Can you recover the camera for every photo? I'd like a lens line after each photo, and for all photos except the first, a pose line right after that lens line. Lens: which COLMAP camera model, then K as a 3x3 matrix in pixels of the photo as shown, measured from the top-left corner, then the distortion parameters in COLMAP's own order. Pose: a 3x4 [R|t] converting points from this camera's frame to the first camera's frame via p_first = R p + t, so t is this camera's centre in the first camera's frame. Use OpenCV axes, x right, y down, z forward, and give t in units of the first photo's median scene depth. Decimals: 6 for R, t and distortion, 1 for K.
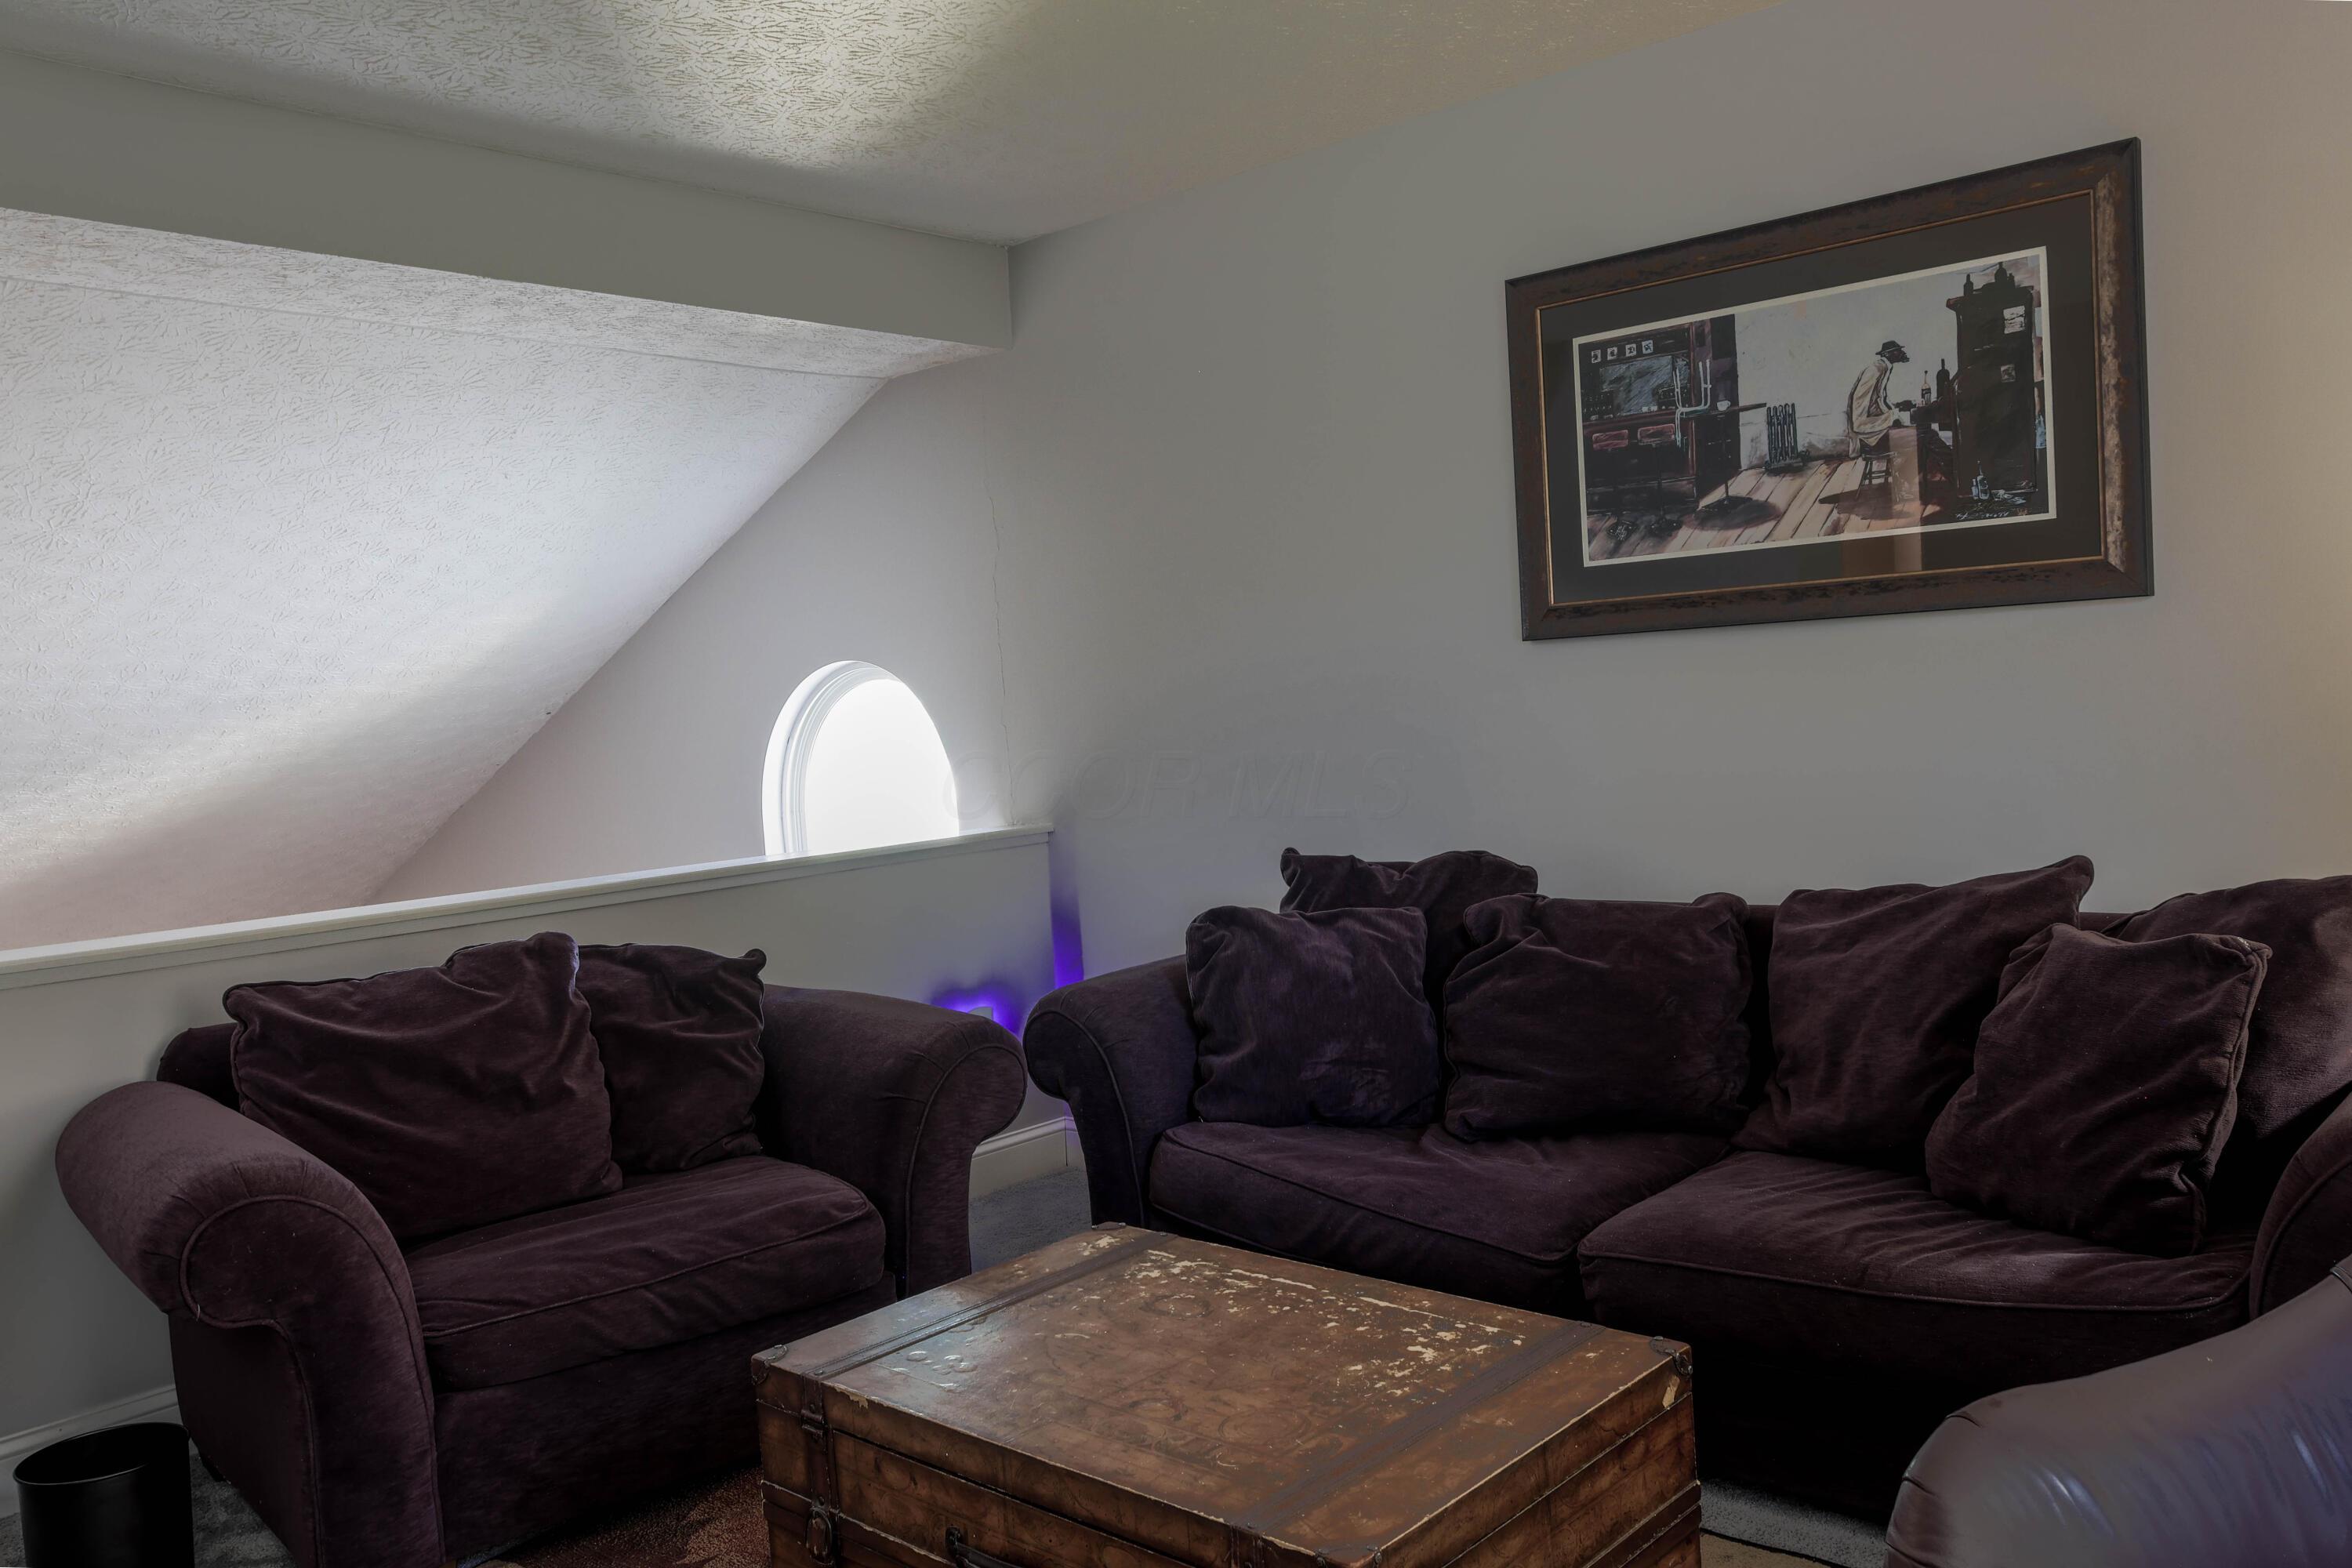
lens RADIAL K [[1736.6, 0, 1172.5], [0, 1736.6, 798.3], [0, 0, 1]] dist [-0.001959, 0.000358]
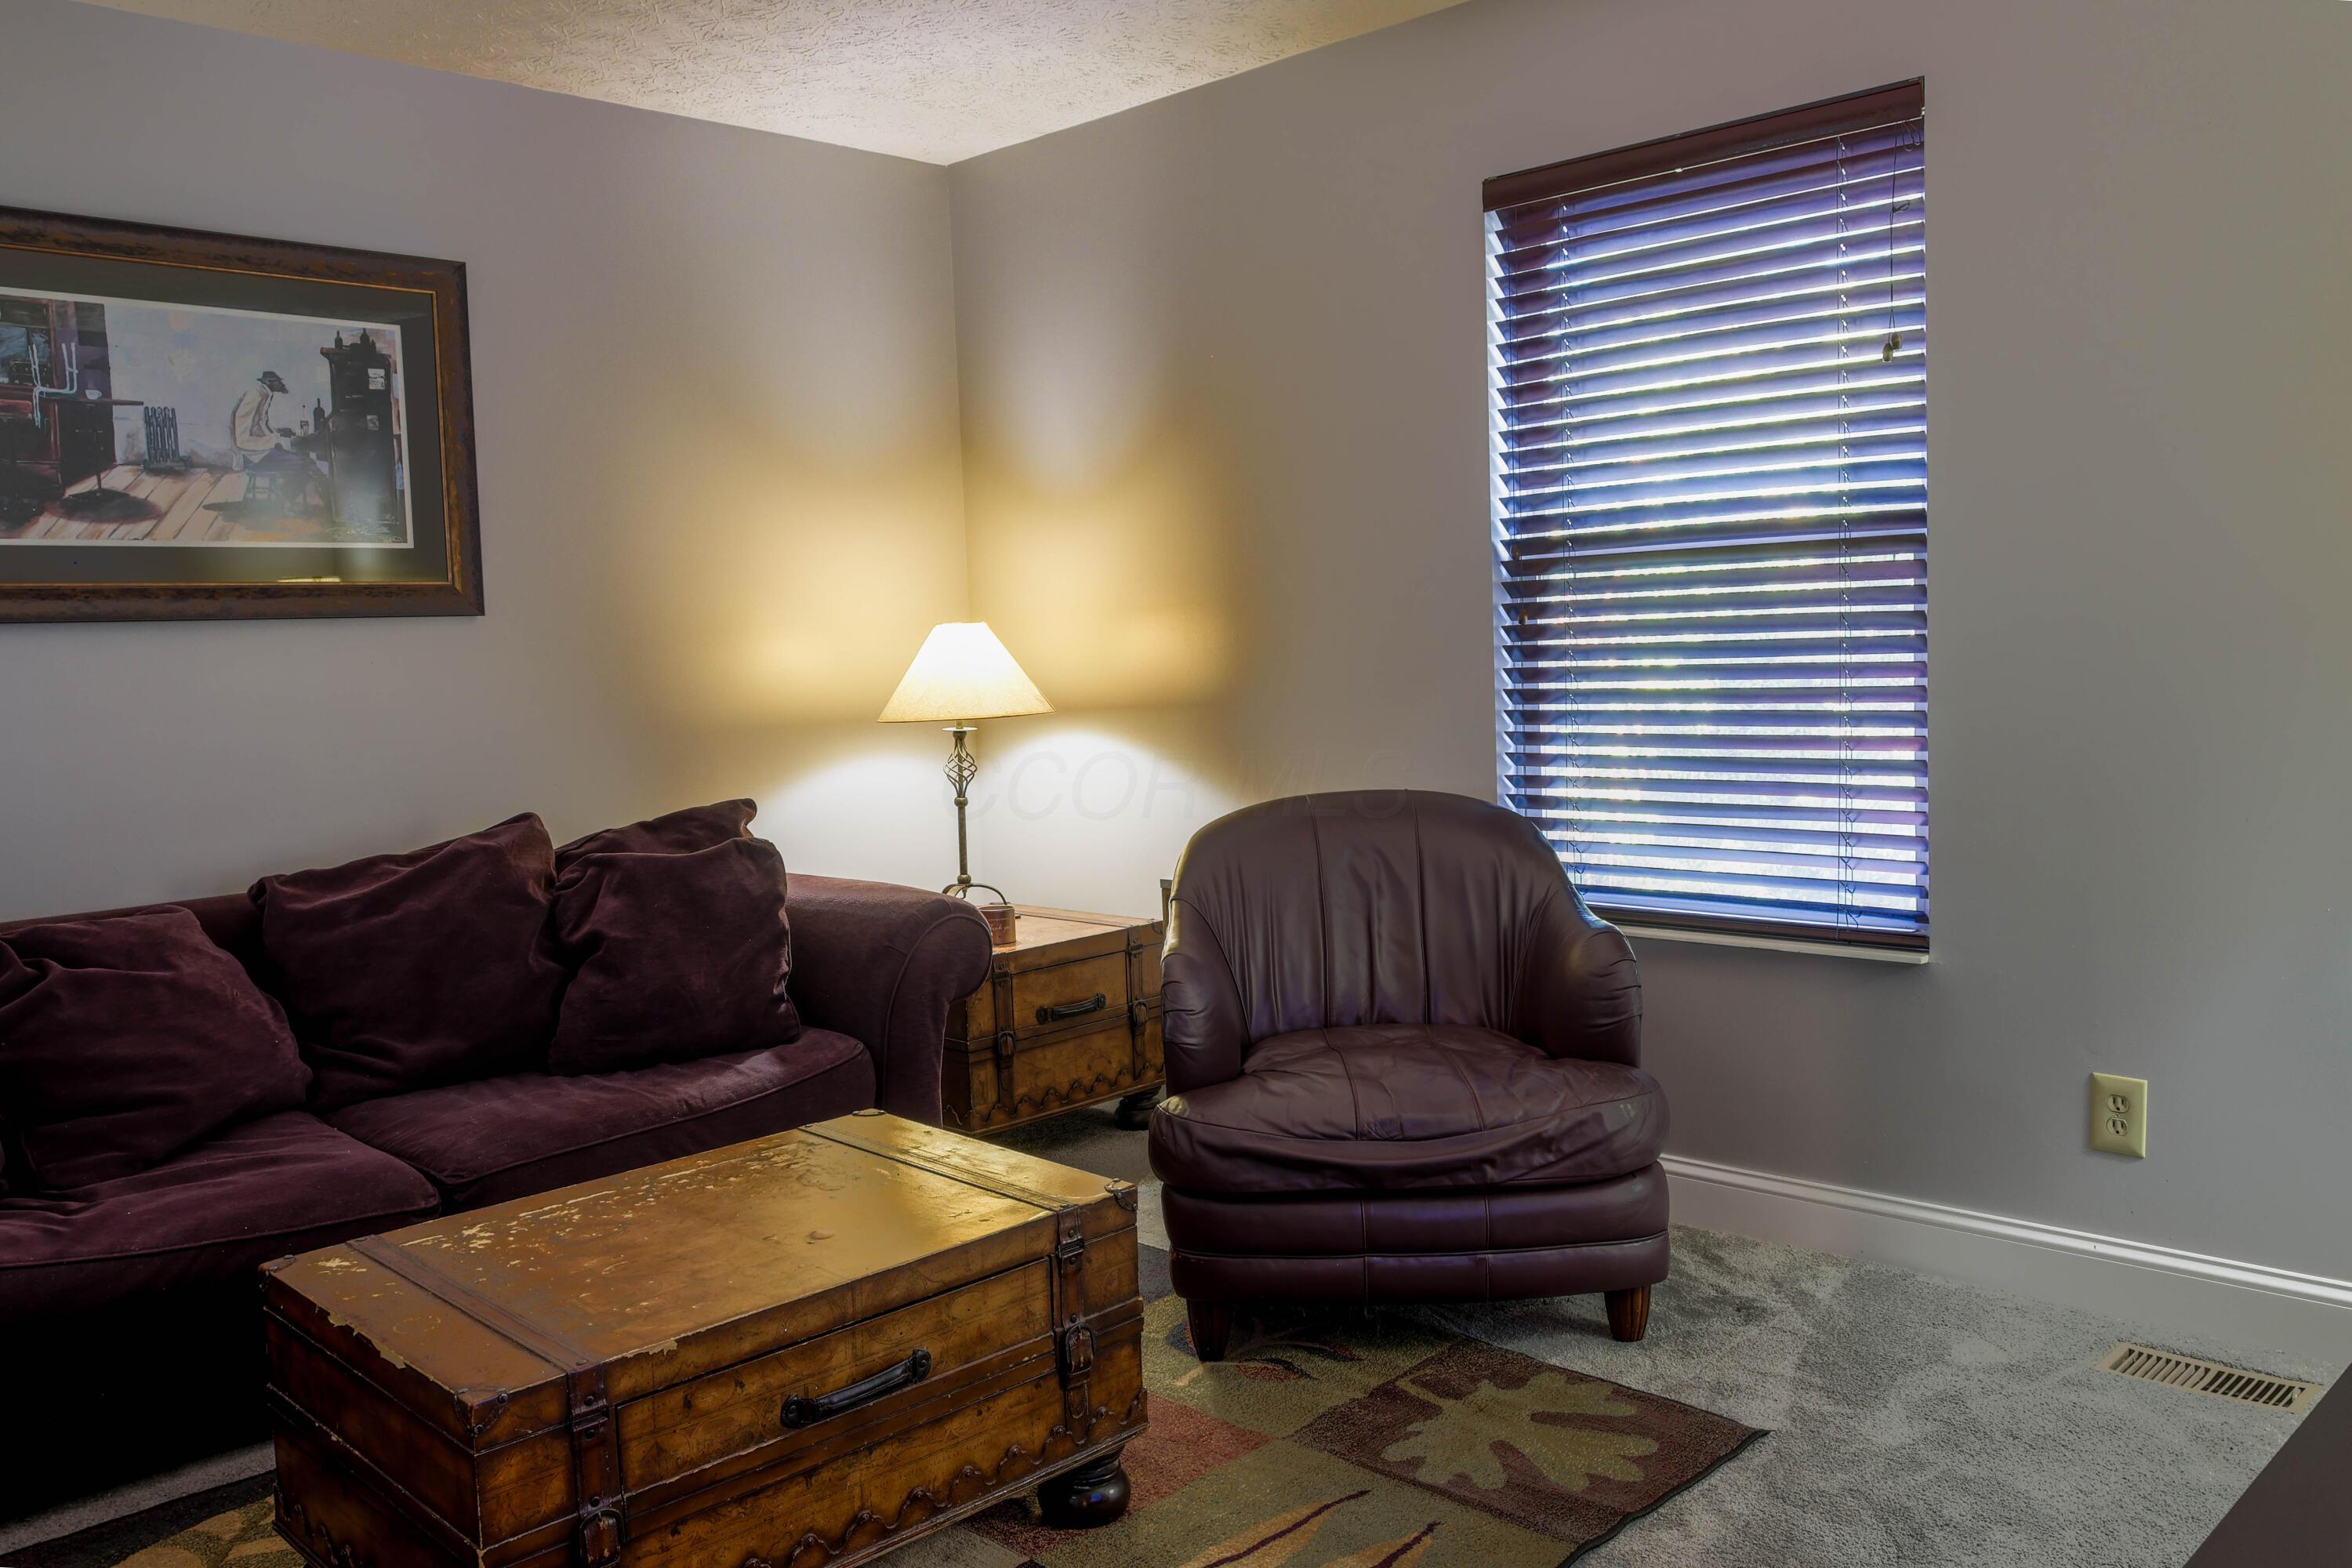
lens RADIAL K [[1736.6, 0, 1170.6], [0, 1736.6, 770.5], [0, 0, 1]] dist [-0.001959, 0.000358]
pose [[0.098827, -0.022425, 0.994852, -0.630146], [0.086054, 0.996193, 0.013907, 0.022817], [-0.991377, 0.084237, 0.100381, 0.343544]]
